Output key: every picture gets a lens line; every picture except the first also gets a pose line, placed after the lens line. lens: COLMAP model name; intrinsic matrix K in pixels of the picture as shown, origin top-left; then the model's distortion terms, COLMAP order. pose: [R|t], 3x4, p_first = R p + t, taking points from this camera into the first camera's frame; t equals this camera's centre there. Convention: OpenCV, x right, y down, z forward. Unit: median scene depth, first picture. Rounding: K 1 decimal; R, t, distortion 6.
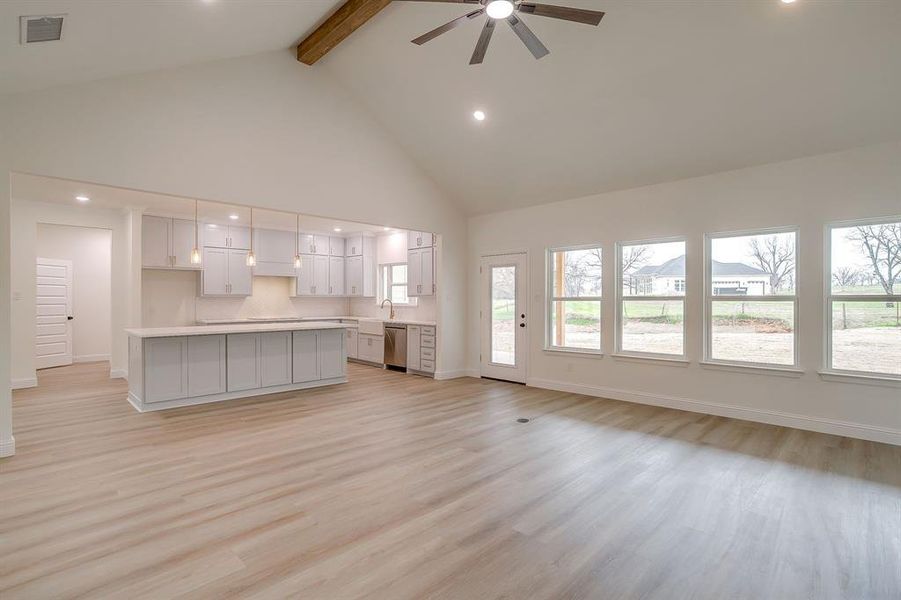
lens RADIAL K [[441.4, 0, 451.0], [0, 441.4, 301.3], [0, 0, 1]] dist [-0.046929, 0.017968]
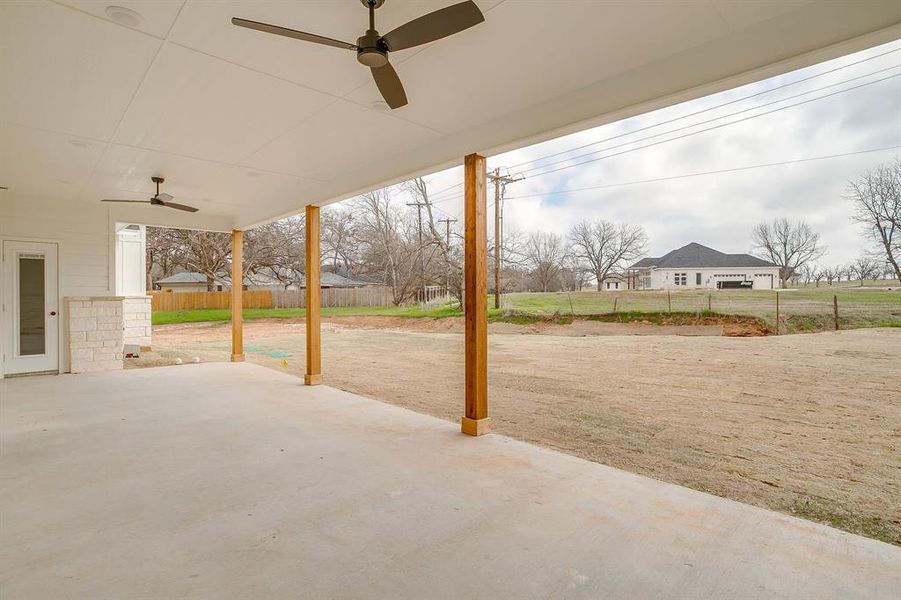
lens RADIAL K [[441.4, 0, 472.2], [0, 441.4, 299.2], [0, 0, 1]] dist [-0.046929, 0.017968]
pose [[0.999969, -0.002041, -0.007661, 0.195297], [0.002063, 0.999994, 0.002868, 0.004960], [0.007655, -0.002883, 0.999967, 0.167203]]
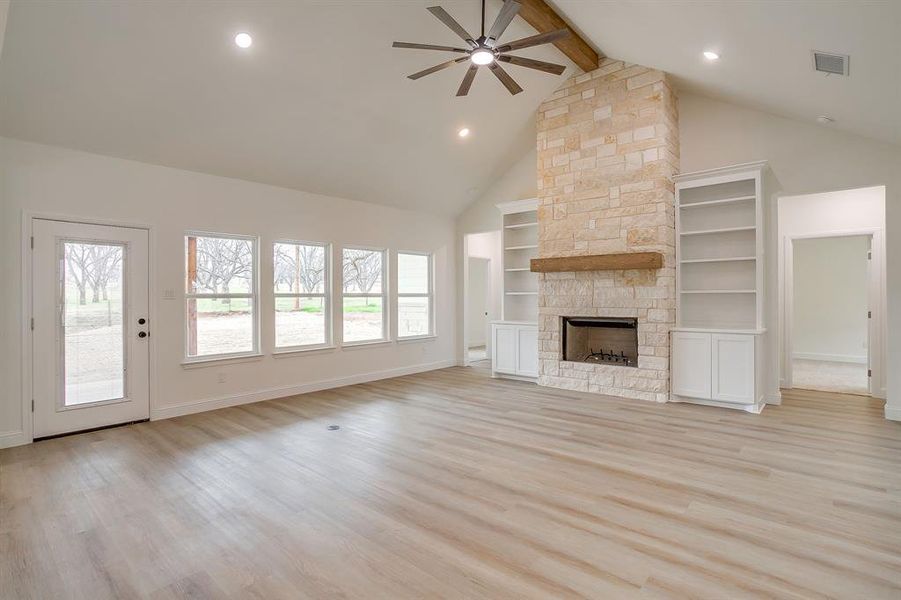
lens RADIAL K [[441.4, 0, 459.1], [0, 441.4, 296.6], [0, 0, 1]] dist [-0.046929, 0.017968]
pose [[-0.075745, -0.001893, 0.997125, -0.543318], [0.005993, 0.999979, 0.002354, -0.003348], [-0.997109, 0.006154, -0.075732, 0.566739]]
